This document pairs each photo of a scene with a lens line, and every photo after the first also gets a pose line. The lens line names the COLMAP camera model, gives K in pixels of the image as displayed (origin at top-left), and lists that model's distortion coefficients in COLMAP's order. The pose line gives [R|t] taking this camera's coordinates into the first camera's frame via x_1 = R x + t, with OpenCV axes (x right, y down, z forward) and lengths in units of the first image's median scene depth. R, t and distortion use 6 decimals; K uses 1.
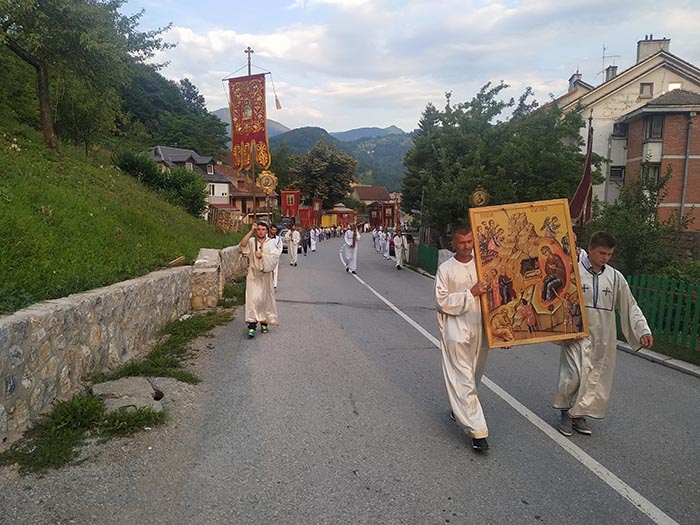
lens RADIAL K [[532.4, 0, 366.3], [0, 532.4, 262.0], [0, 0, 1]] dist [0.015216, -0.005952]
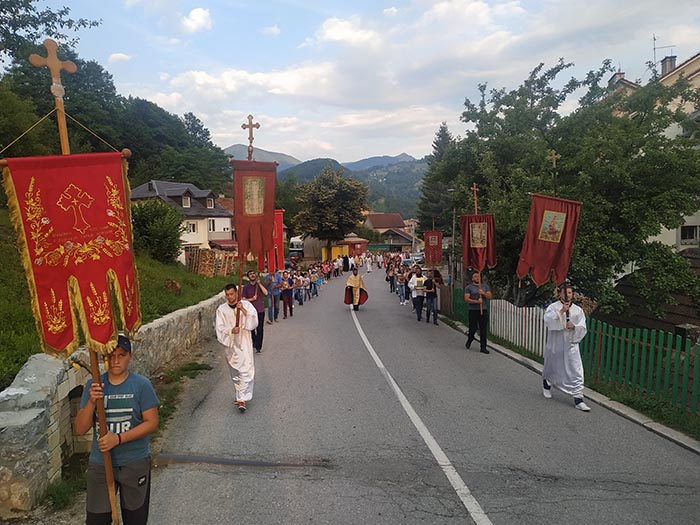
lens RADIAL K [[532.4, 0, 366.3], [0, 532.4, 262.0], [0, 0, 1]] dist [0.015216, -0.005952]
pose [[0.998742, -0.041401, -0.028277, 0.000126], [0.039863, 0.997803, -0.052925, -0.012402], [0.030405, 0.051731, 0.998198, 0.094242]]
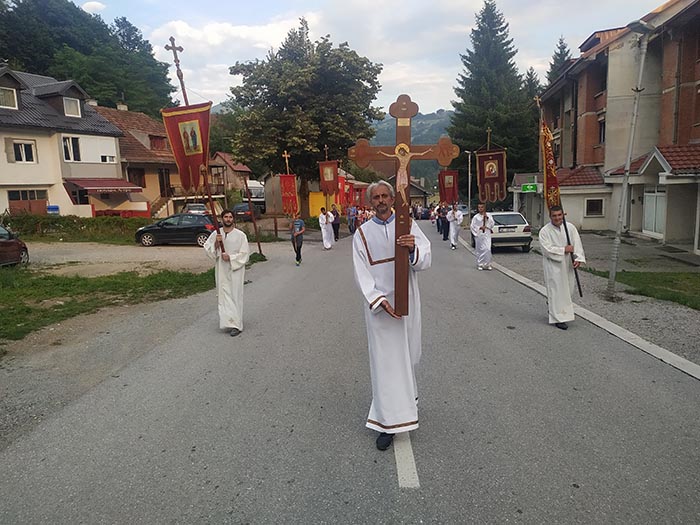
lens RADIAL K [[516.7, 0, 350.0], [0, 516.7, 262.5], [0, 0, 1]] dist [0.001957, -0.001294]
pose [[0.998483, -0.039513, -0.038346, -0.033134], [0.040665, 0.998730, 0.029746, -0.039488], [0.037122, -0.031260, 0.998822, 0.566399]]
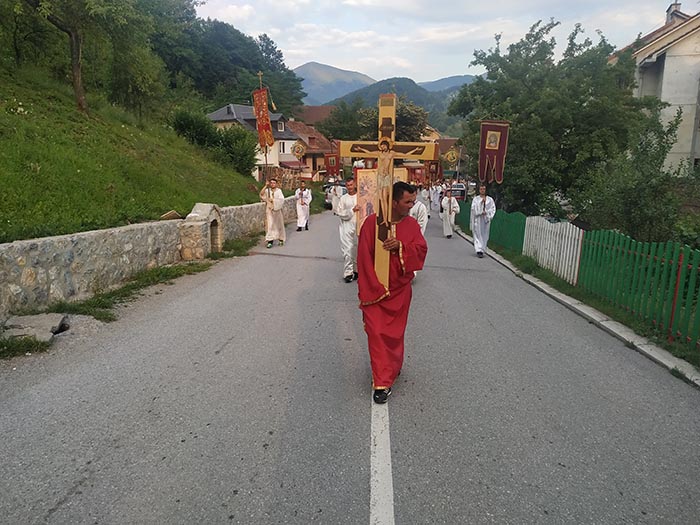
lens RADIAL K [[550.2, 0, 350.0], [0, 550.2, 262.5], [0, 0, 1]] dist [0.004268, -0.009768]
pose [[0.982132, 0.019852, -0.187145, 0.033309], [-0.005665, 0.997088, 0.076043, 0.001256], [0.188110, -0.073625, 0.979385, -0.001690]]
